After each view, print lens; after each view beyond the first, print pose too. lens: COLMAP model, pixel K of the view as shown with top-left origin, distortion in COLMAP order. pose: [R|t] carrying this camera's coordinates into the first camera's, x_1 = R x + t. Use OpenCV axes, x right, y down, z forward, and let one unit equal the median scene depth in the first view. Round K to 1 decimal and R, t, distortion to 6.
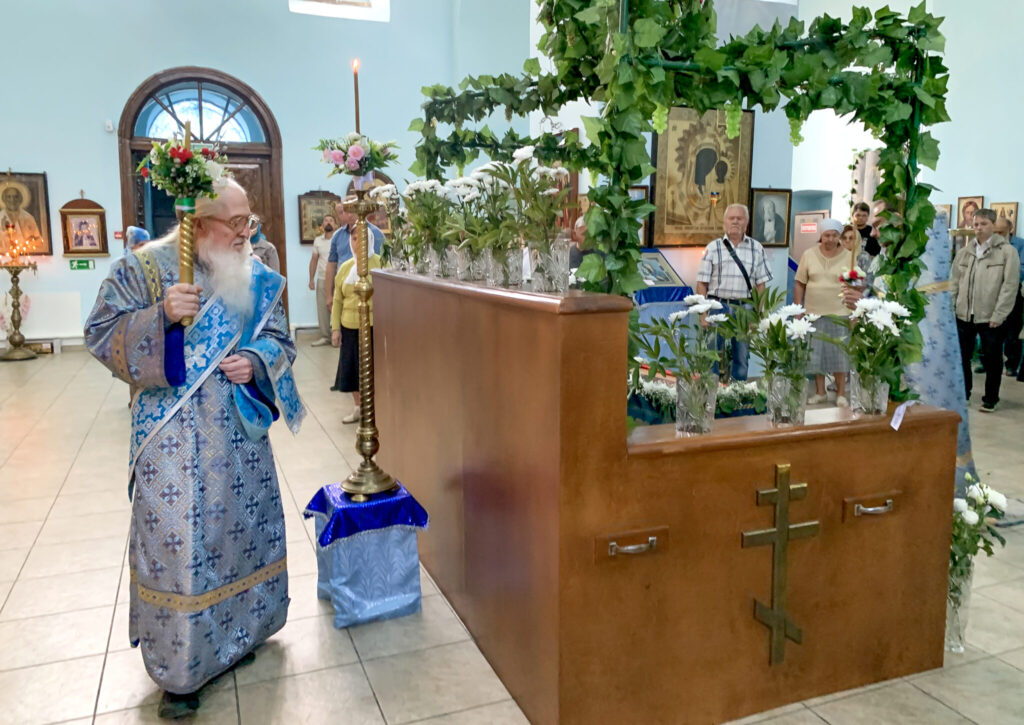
lens RADIAL K [[796.8, 0, 518.7], [0, 796.8, 342.7], [0, 0, 1]] dist [0.013734, -0.005048]
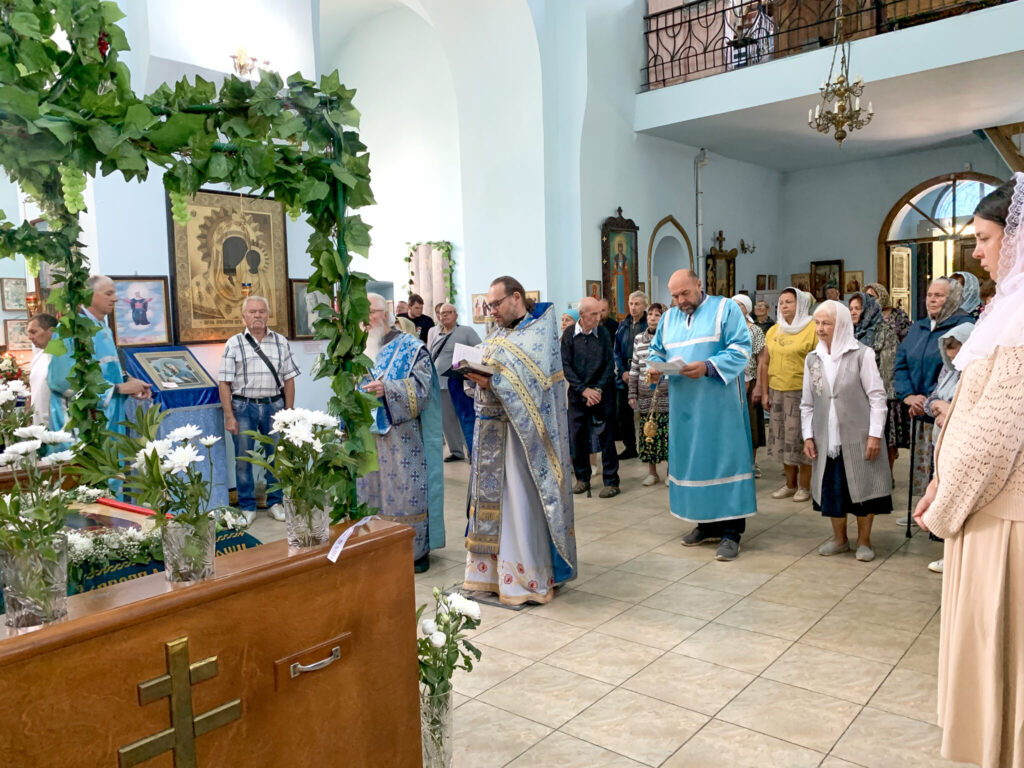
lens RADIAL K [[772.3, 0, 508.5], [0, 772.3, 378.7], [0, 0, 1]] dist [0.035831, -0.061081]
pose [[0.889994, -0.063501, 0.451529, 0.101333], [0.092193, 0.994863, -0.041805, -0.011529], [-0.446555, 0.078834, 0.891277, 0.064380]]
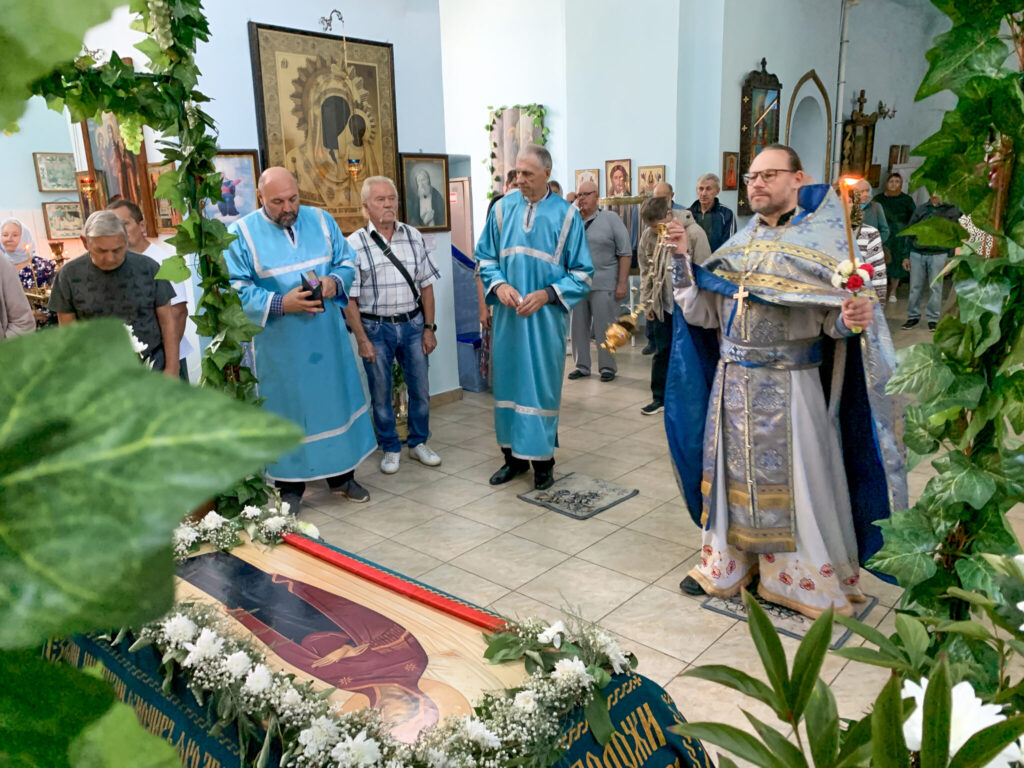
lens RADIAL K [[765.3, 0, 487.1], [0, 765.3, 387.9], [0, 0, 1]] dist [0.010648, -0.006598]
pose [[0.909539, -0.131275, 0.394343, 0.055475], [0.088488, 0.988218, 0.124879, -0.059609], [-0.406090, -0.078688, 0.910439, 0.301528]]
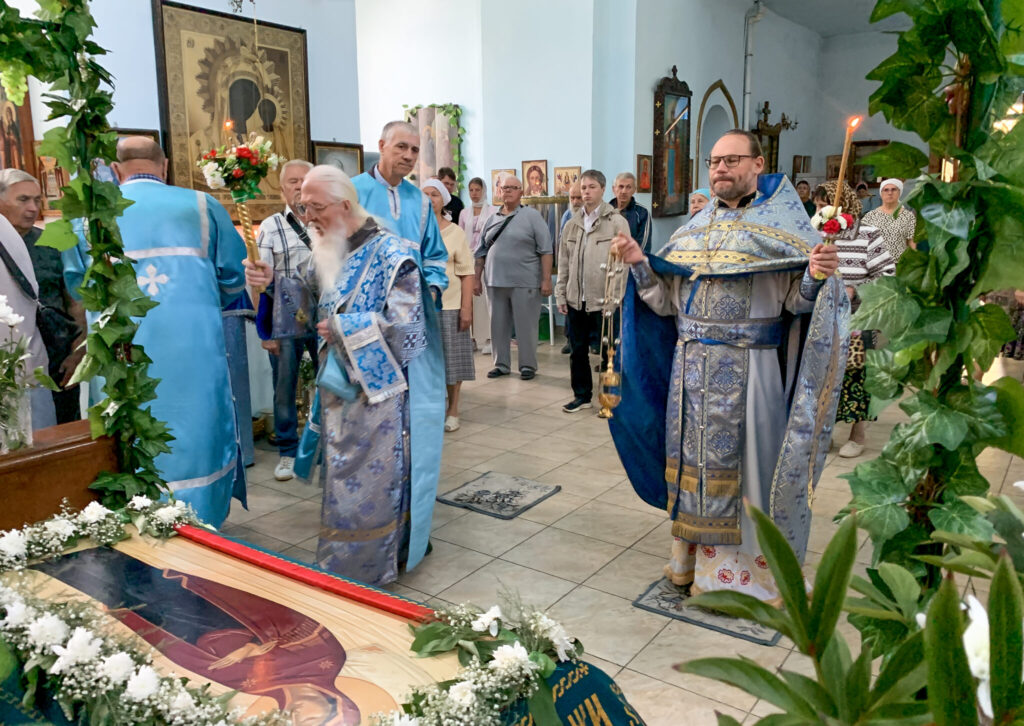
lens RADIAL K [[786.5, 0, 479.7], [0, 786.5, 339.5], [0, 0, 1]] dist [0.010059, -0.003581]
pose [[0.864180, -0.098918, 0.493364, 0.055960], [0.080019, 0.995026, 0.059338, -0.046390], [-0.496780, -0.011800, 0.867797, 0.314011]]
